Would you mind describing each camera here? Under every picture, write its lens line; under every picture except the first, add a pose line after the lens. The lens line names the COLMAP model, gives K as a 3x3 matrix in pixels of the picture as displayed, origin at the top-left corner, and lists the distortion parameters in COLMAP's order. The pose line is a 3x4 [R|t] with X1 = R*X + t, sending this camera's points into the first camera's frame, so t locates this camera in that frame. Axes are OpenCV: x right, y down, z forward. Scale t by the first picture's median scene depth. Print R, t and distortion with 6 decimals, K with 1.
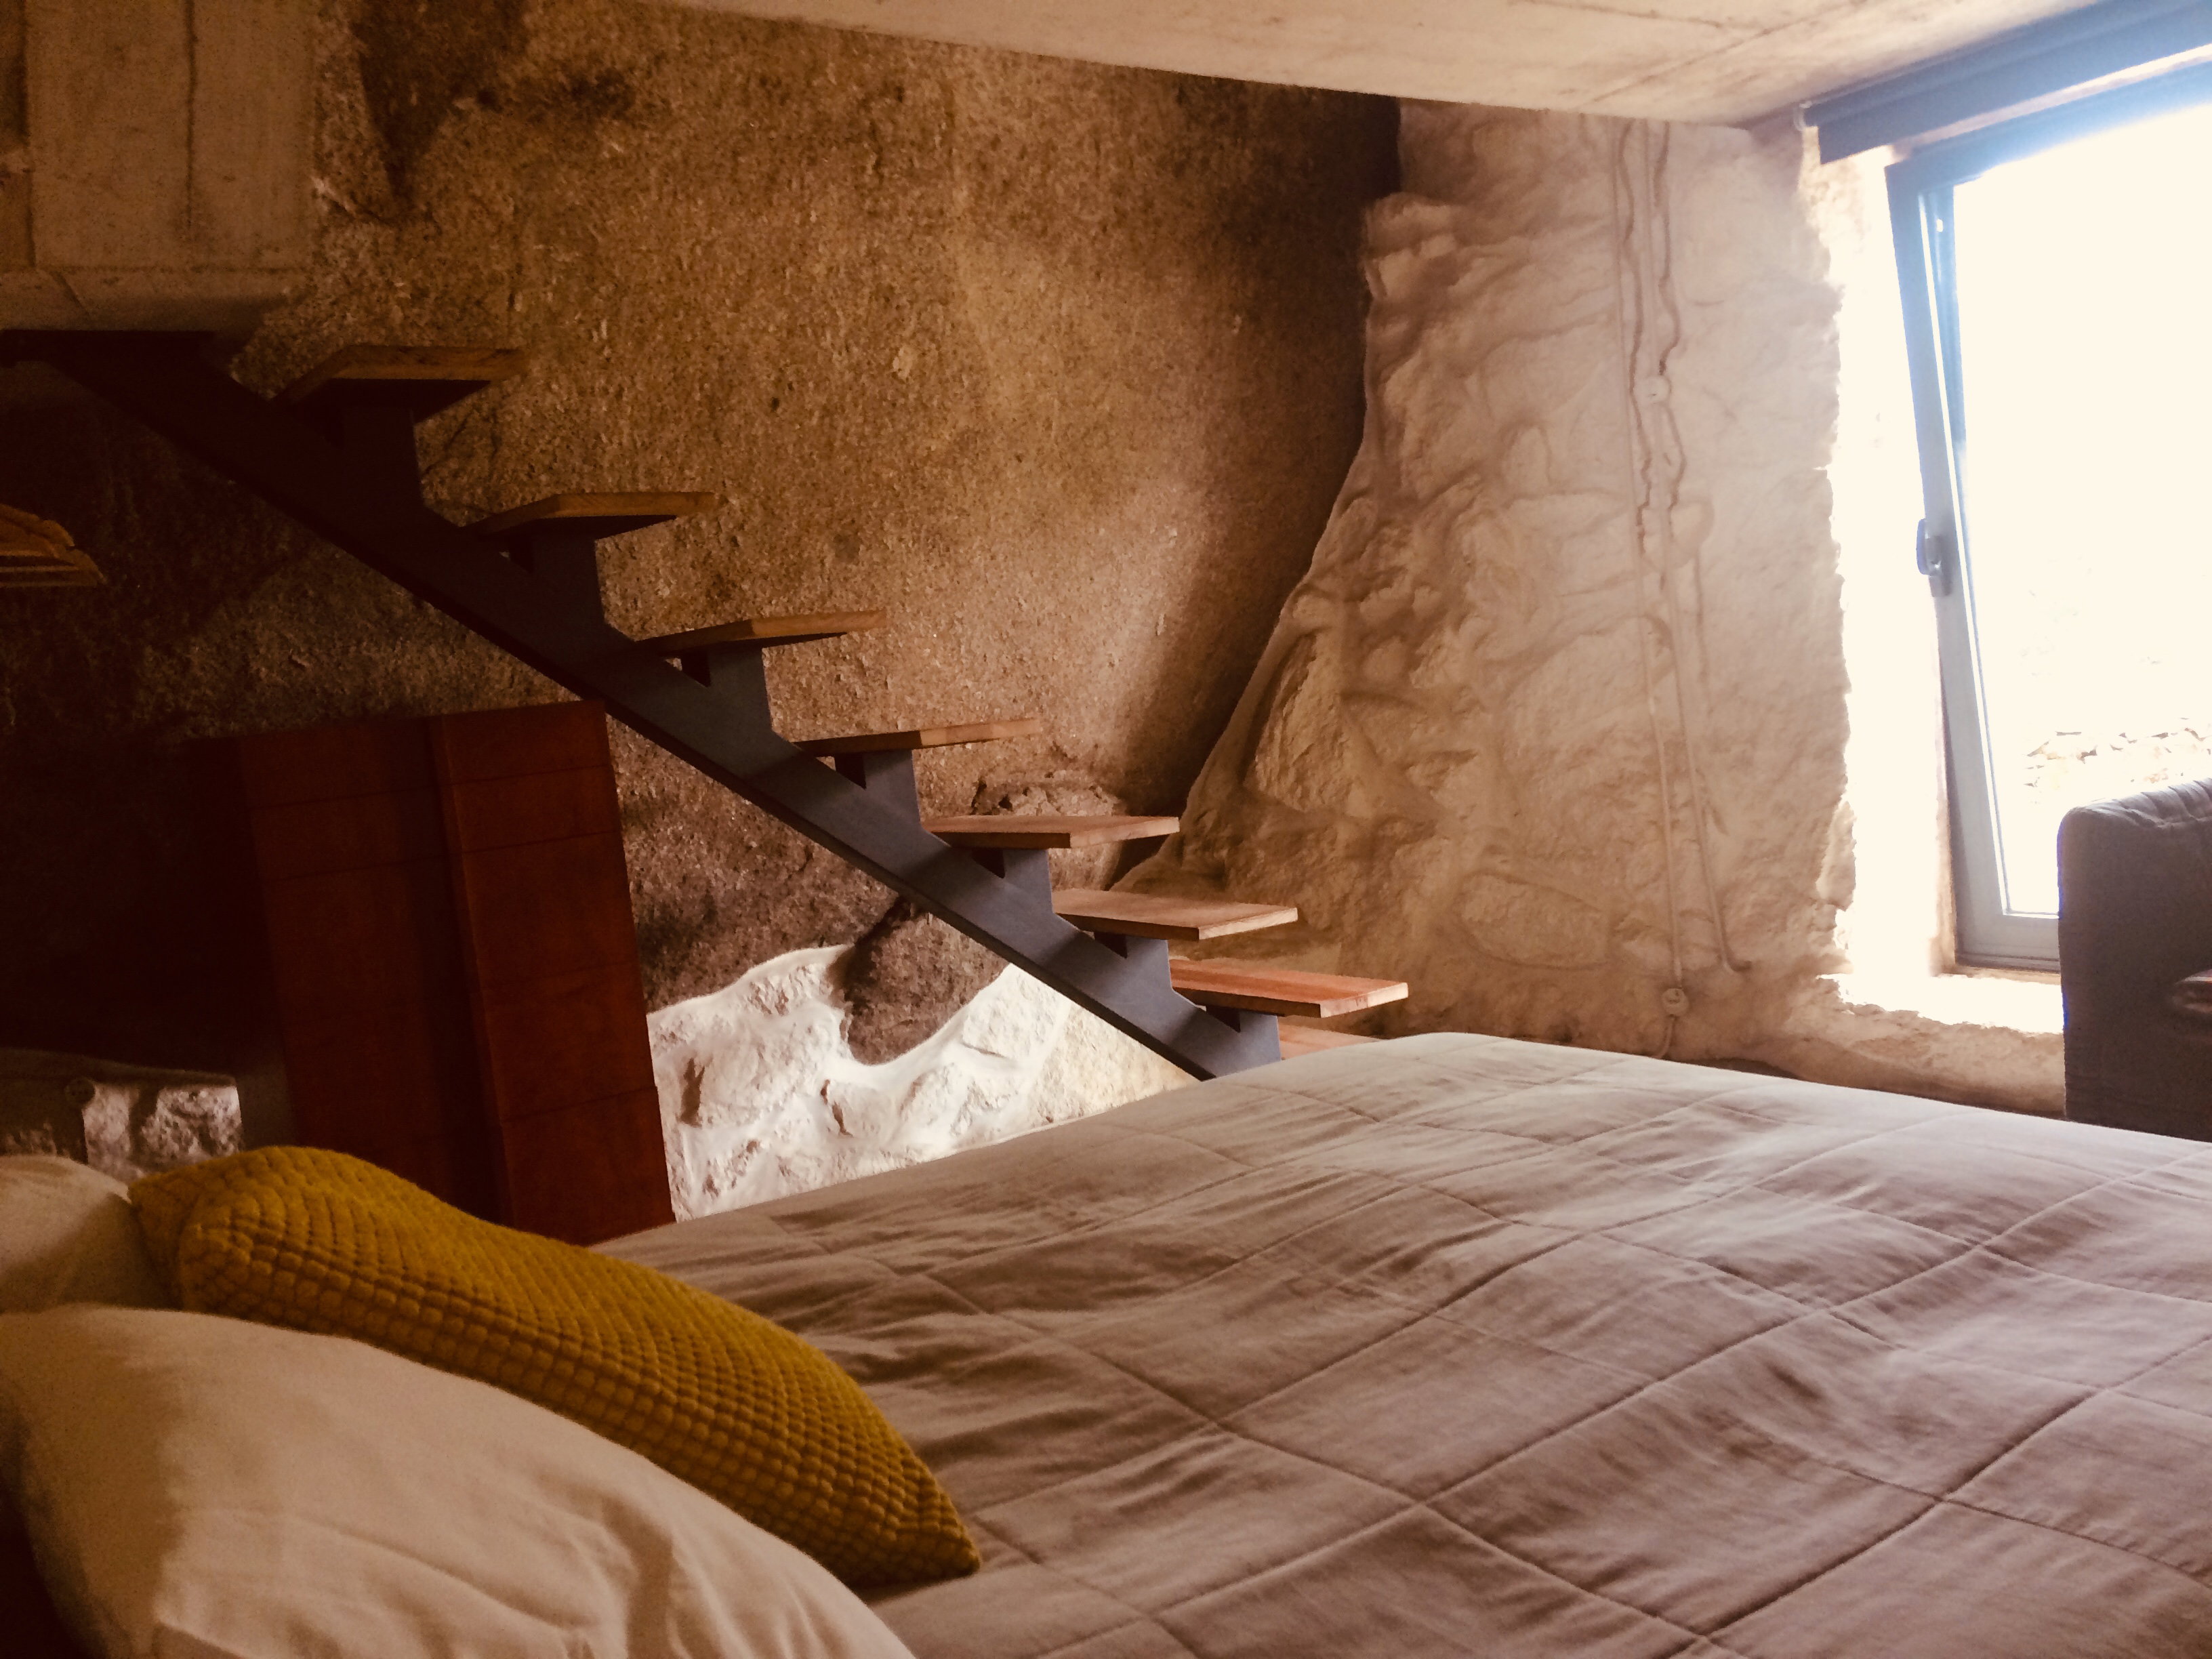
lens RADIAL K [[1890.1, 0, 1111.9], [0, 1890.1, 844.9], [0, 0, 1]] dist [0.098144, -0.124000]
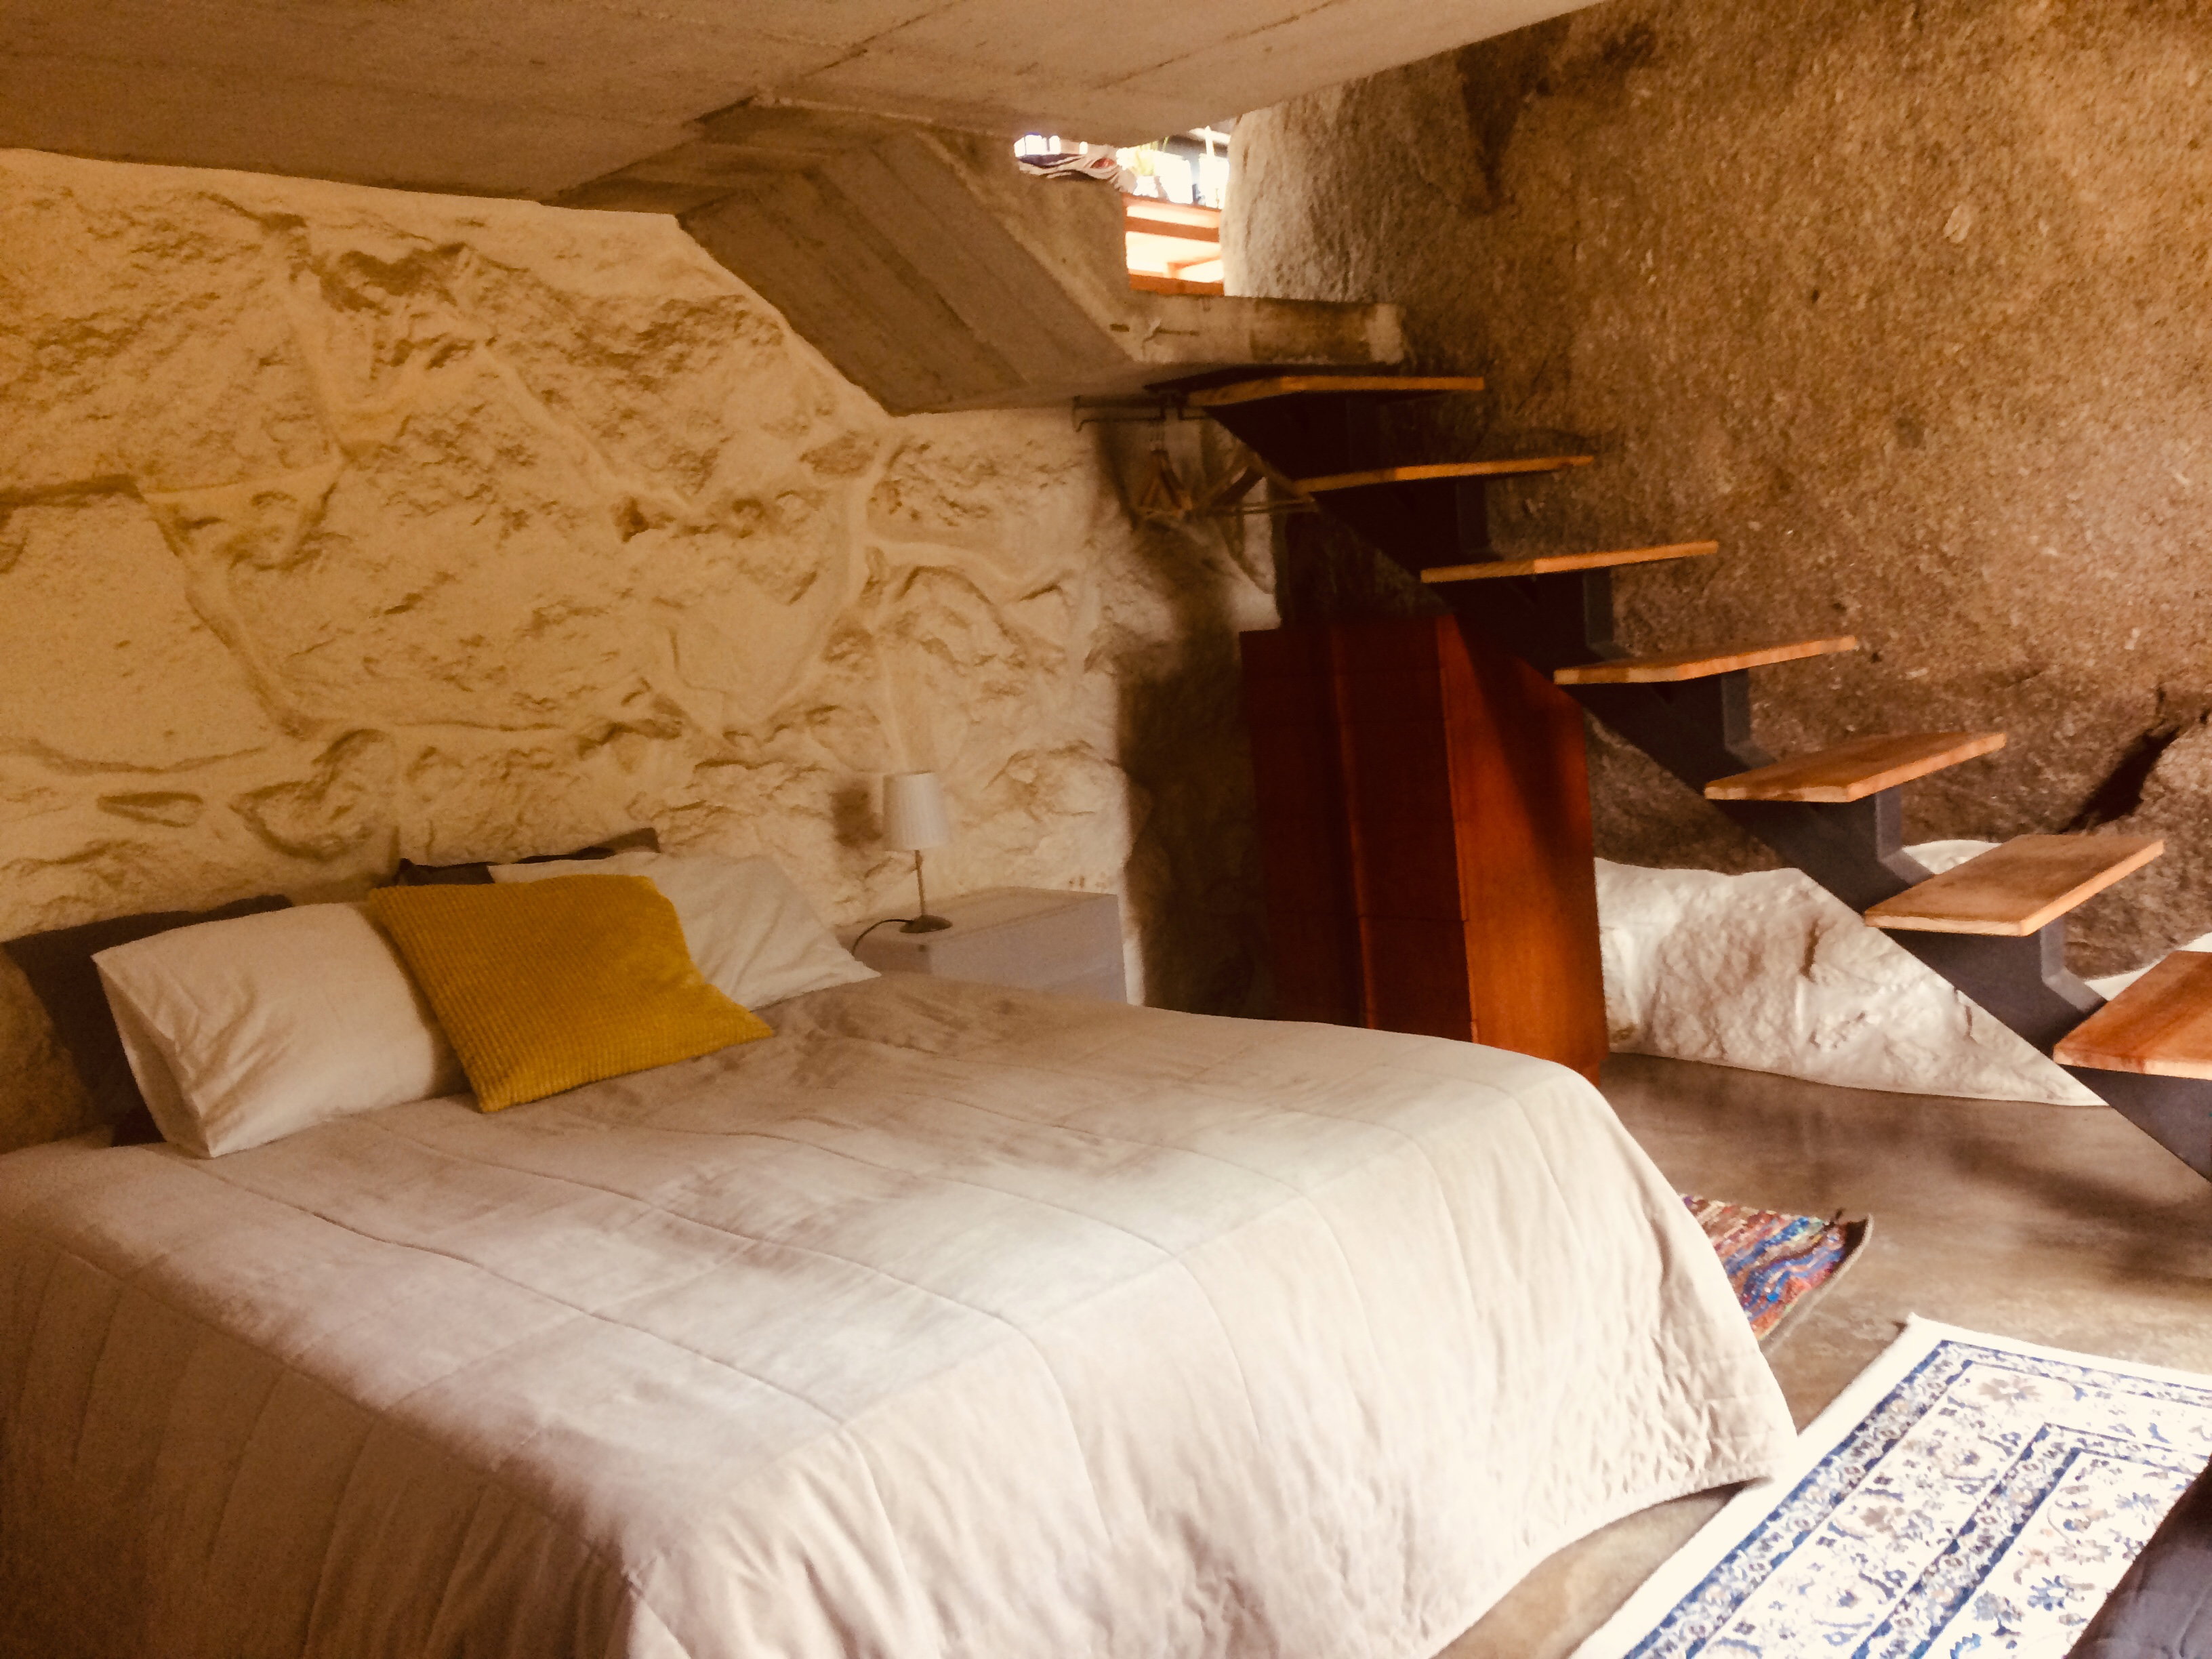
lens RADIAL K [[1890.1, 0, 1101.7], [0, 1890.1, 836.3], [0, 0, 1]] dist [0.098144, -0.124000]
pose [[0.191057, 0.208754, -0.959124, 0.759271], [-0.019877, 0.977746, 0.208847, -0.156236], [0.981378, -0.020837, 0.190954, 0.434674]]
